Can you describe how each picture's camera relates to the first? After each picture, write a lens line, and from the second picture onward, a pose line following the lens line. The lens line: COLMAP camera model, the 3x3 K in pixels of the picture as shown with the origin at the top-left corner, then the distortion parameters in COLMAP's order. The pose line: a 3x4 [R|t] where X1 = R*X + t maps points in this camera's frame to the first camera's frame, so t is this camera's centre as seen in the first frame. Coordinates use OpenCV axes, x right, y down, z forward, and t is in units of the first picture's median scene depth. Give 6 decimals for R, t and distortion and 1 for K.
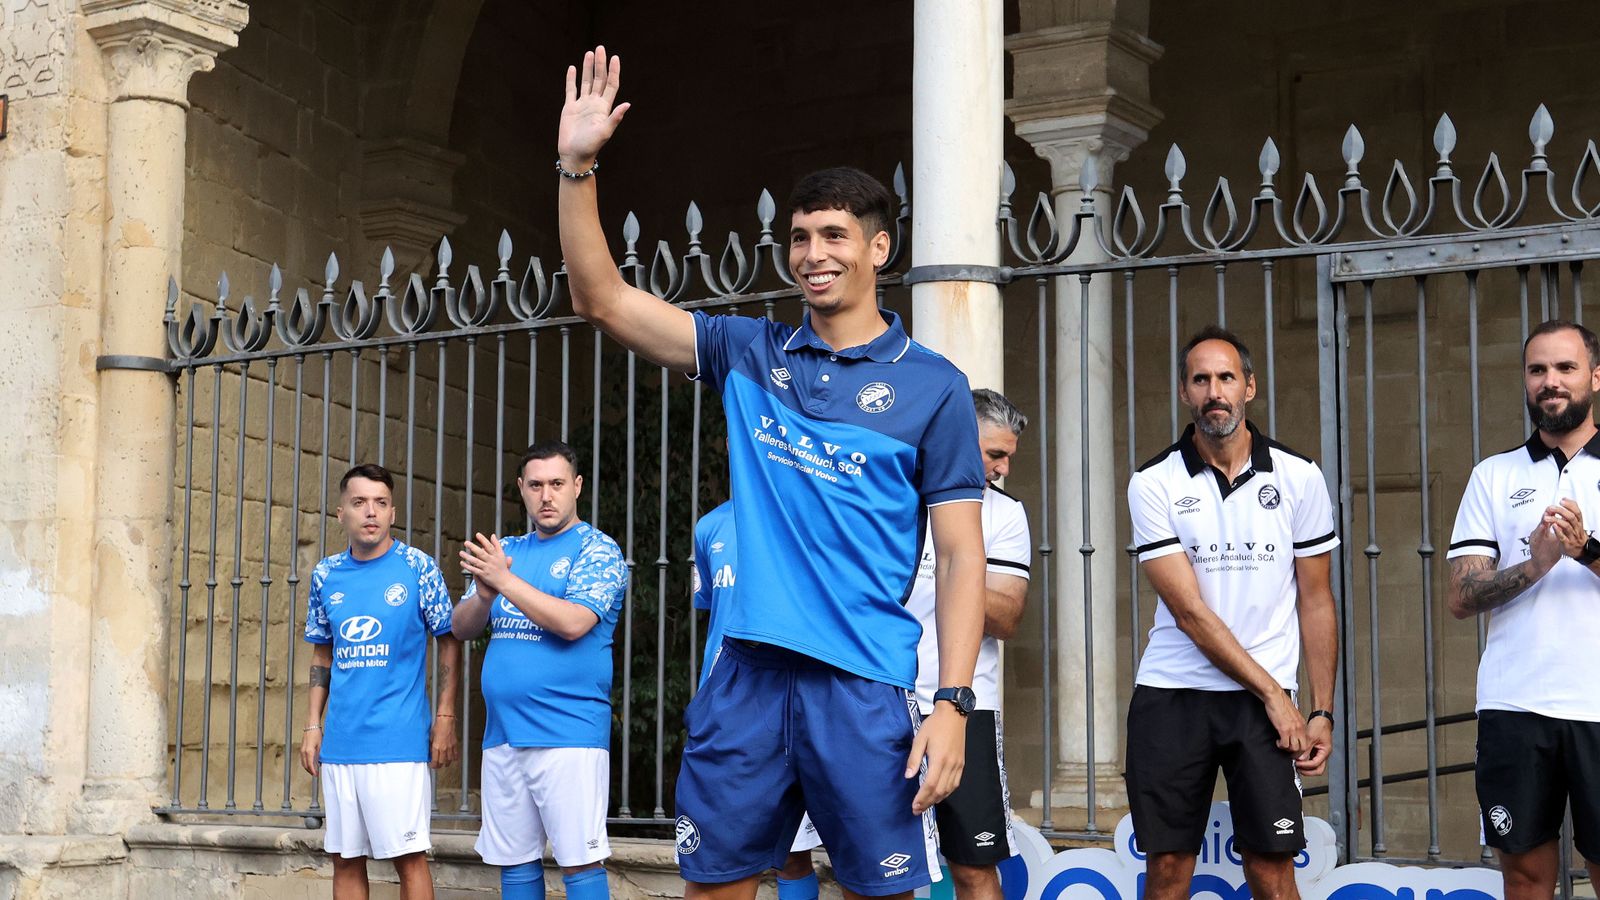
lens RADIAL K [[2471.2, 0, 810.2], [0, 2471.2, 462.4], [0, 0, 1]] dist [0.027387, 0.000000]
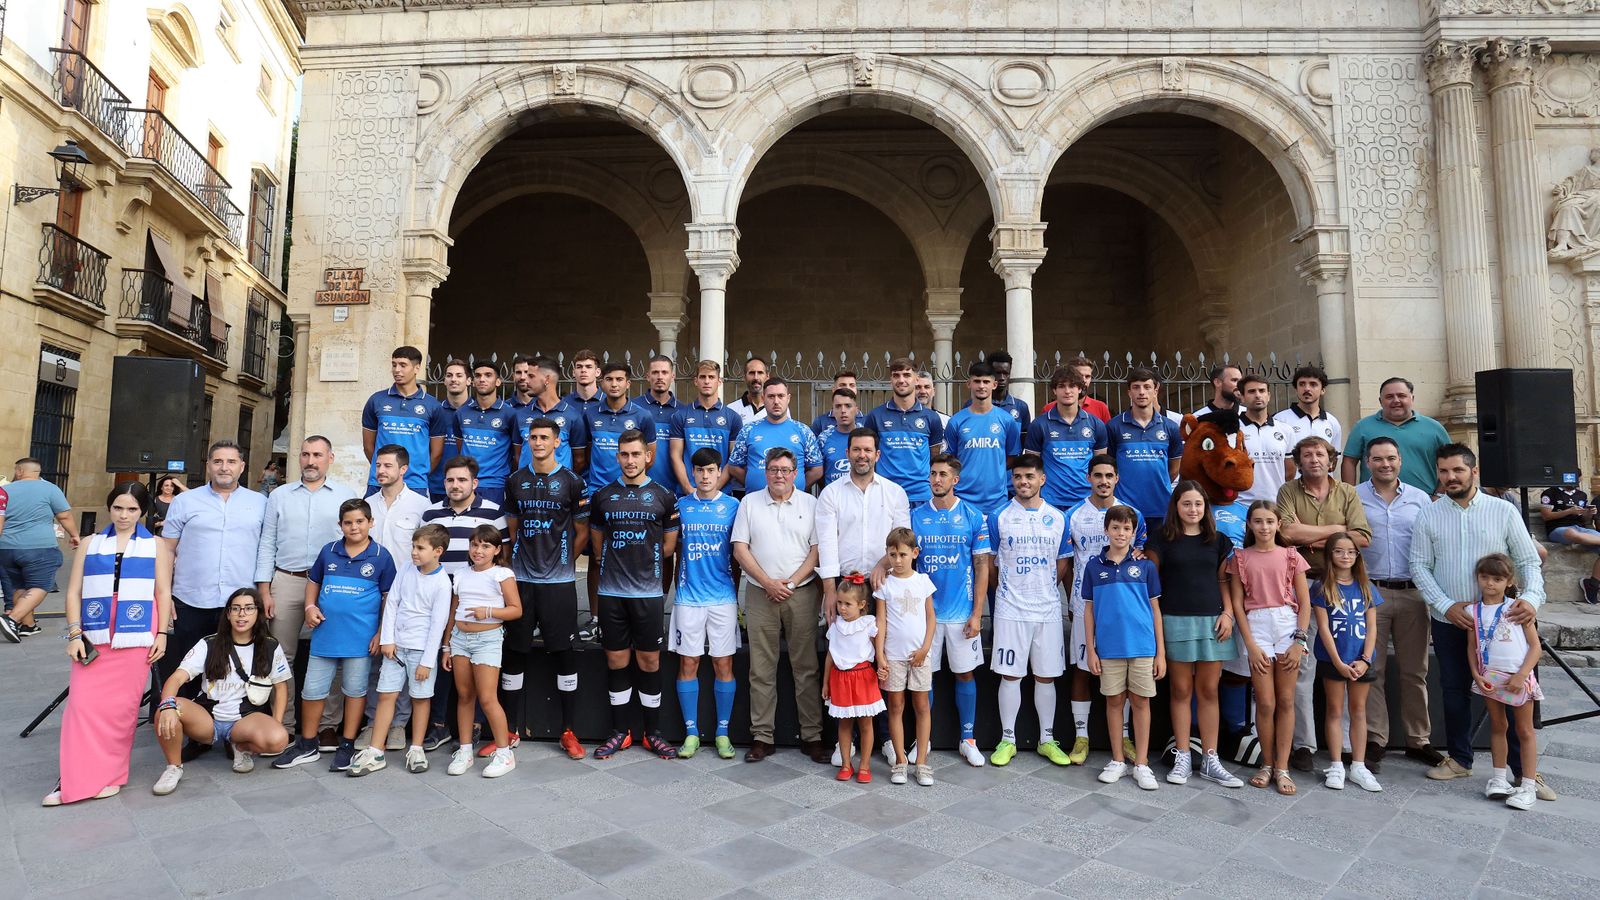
lens RADIAL K [[963.5, 0, 802.0], [0, 963.5, 404.8], [0, 0, 1]] dist [-0.057073, 0.022284]
pose [[0.872075, 0.045058, 0.487293, -0.433932], [-0.050322, 0.998730, -0.002290, -0.032466], [-0.486778, -0.022524, 0.873235, -0.280962]]
